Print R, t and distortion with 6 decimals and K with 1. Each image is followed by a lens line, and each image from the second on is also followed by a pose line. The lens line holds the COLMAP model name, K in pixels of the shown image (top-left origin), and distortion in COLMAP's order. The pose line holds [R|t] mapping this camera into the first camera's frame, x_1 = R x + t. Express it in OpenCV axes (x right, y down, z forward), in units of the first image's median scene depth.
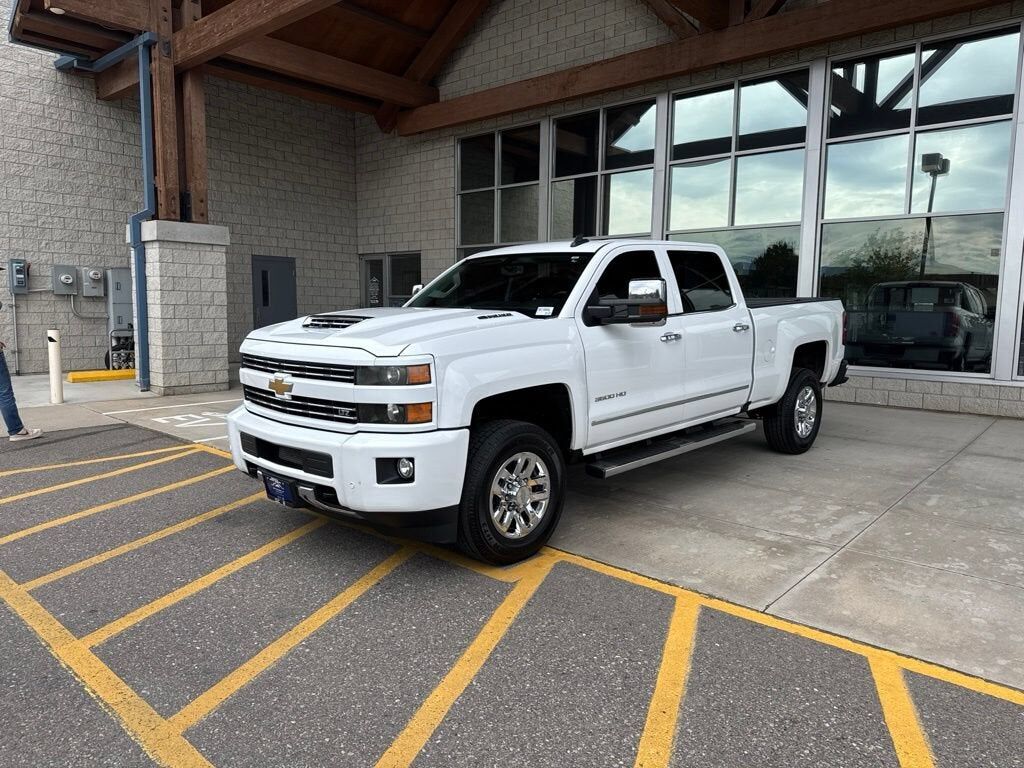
lens RADIAL K [[715.5, 0, 510.1], [0, 715.5, 382.2], [0, 0, 1]] dist [0.011434, -0.019428]
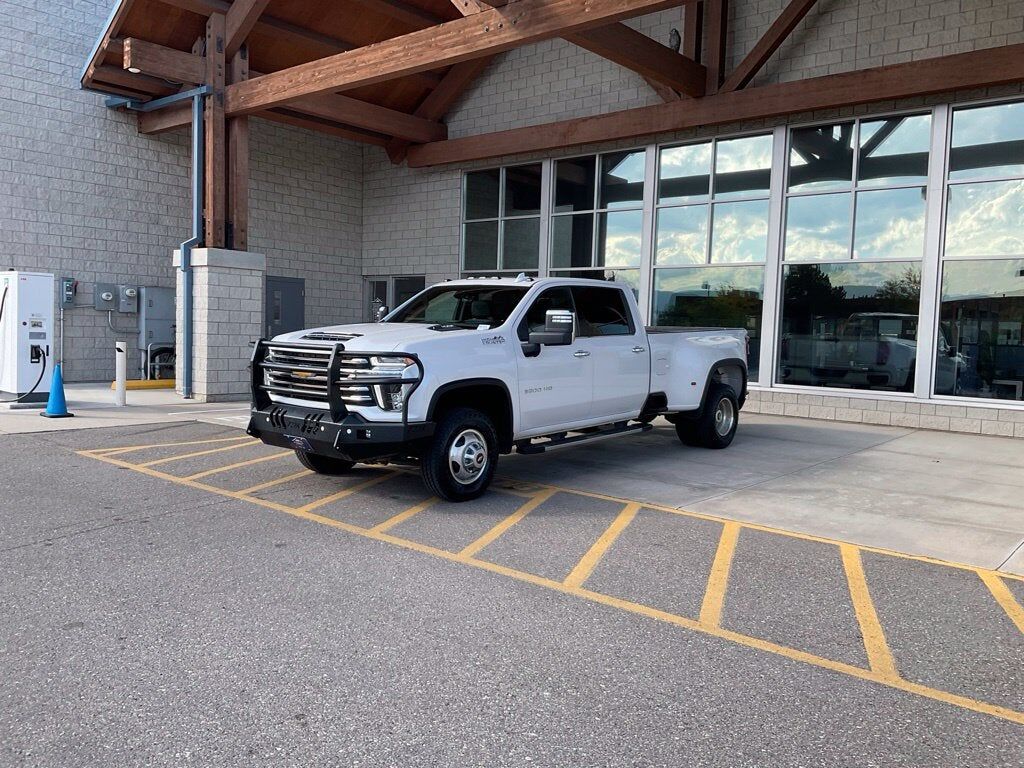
lens RADIAL K [[841.8, 0, 506.1], [0, 841.8, 394.8], [0, 0, 1]] dist [0.026477, -0.066887]
pose [[0.999705, 0.018788, 0.015423, -0.031595], [-0.018371, 0.999474, -0.026730, 0.034508], [-0.015917, 0.026439, 0.999524, -0.339812]]
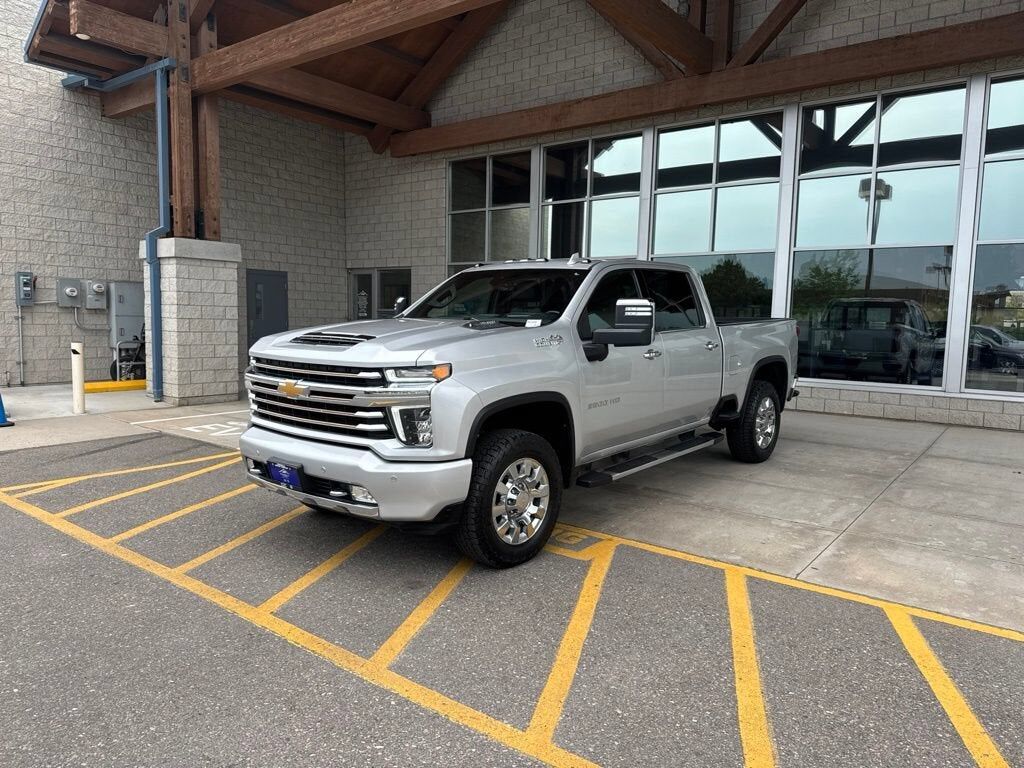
lens RADIAL K [[715.5, 0, 508.6], [0, 715.5, 388.0], [0, 0, 1]] dist [0.011434, -0.019428]
pose [[0.997656, 0.001828, 0.068398, -0.076511], [-0.001485, 0.999986, -0.005074, -0.002419], [-0.068406, 0.004960, 0.997645, -0.072480]]
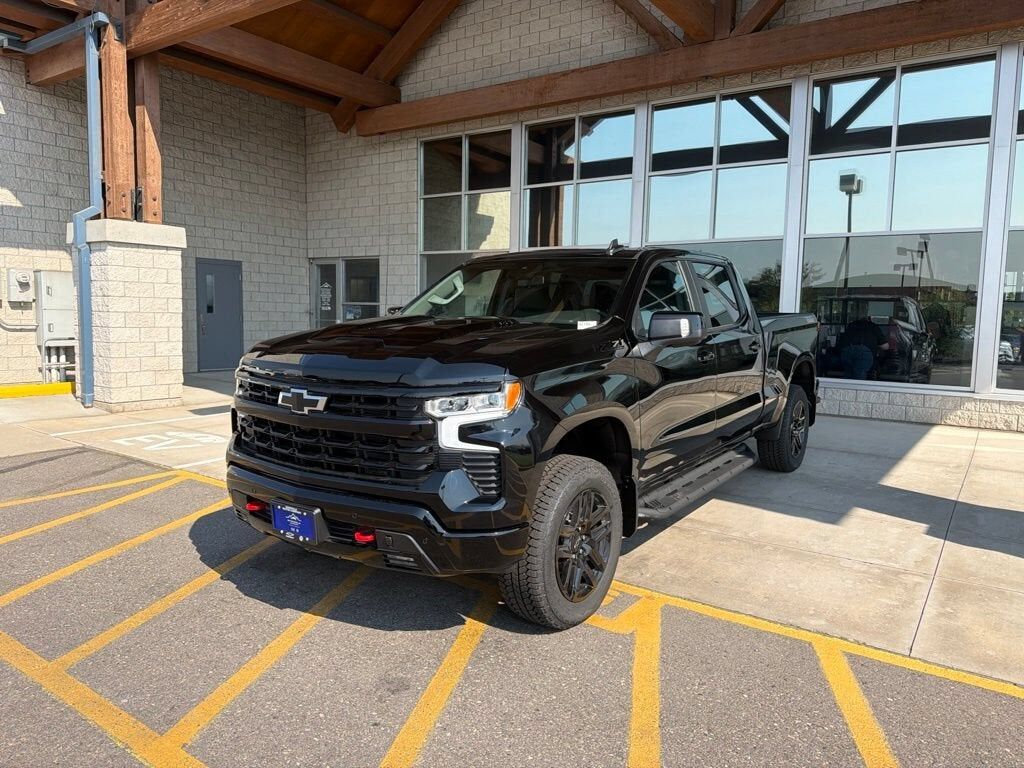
lens RADIAL K [[715.5, 0, 510.6], [0, 715.5, 379.4], [0, 0, 1]] dist [0.011434, -0.019428]
pose [[0.993119, -0.002207, 0.117086, -0.089127], [0.003488, 0.999936, -0.010741, -0.011162], [-0.117055, 0.011076, 0.993064, 0.040330]]
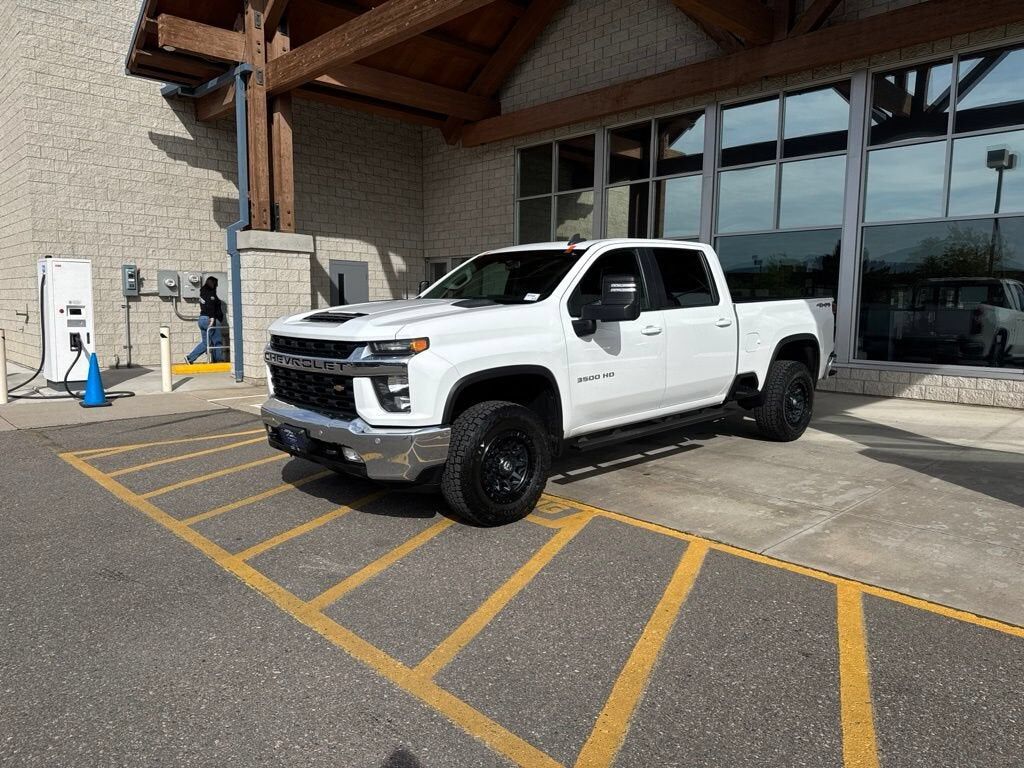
lens RADIAL K [[715.5, 0, 506.7], [0, 715.5, 384.8], [0, 0, 1]] dist [0.011434, -0.019428]
pose [[0.996203, 0.007075, -0.086770, 0.007259], [-0.006633, 0.999963, 0.005388, 0.008141], [0.086805, -0.004792, 0.996214, -0.087612]]
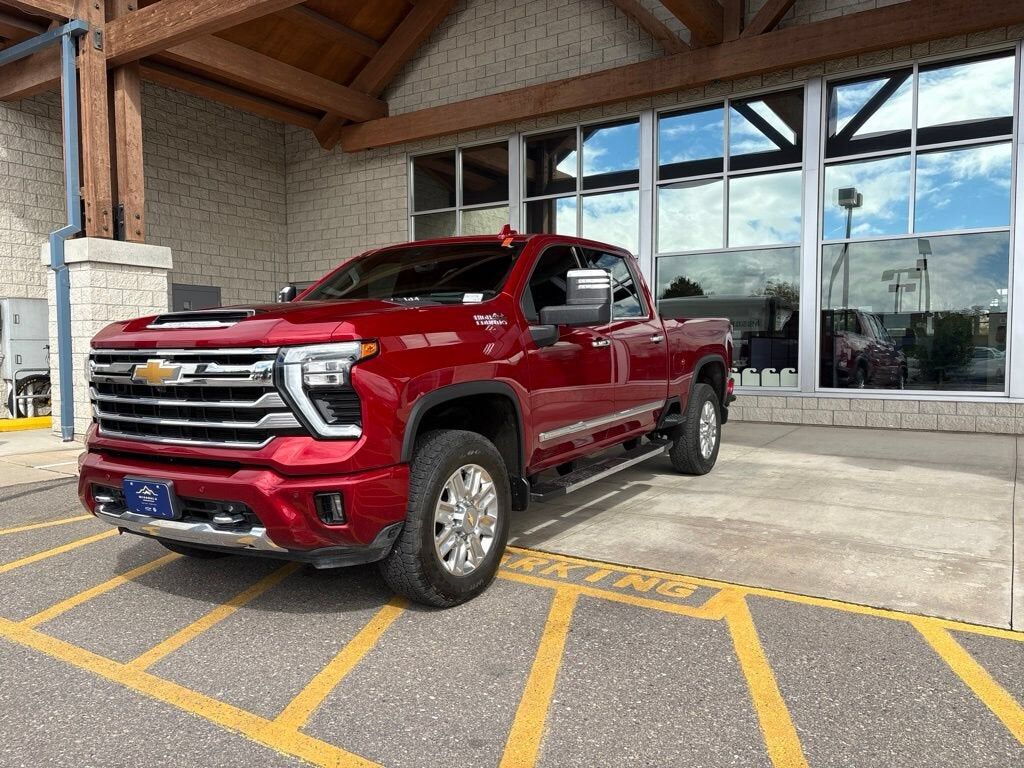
lens RADIAL K [[766.2, 0, 506.4], [0, 766.2, 390.9], [0, 0, 1]] dist [0.036047, -0.031157]
pose [[0.989061, -0.023574, 0.145609, -0.136910], [0.030824, 0.998384, -0.047733, 0.013749], [-0.144248, 0.051699, 0.988190, 0.032599]]
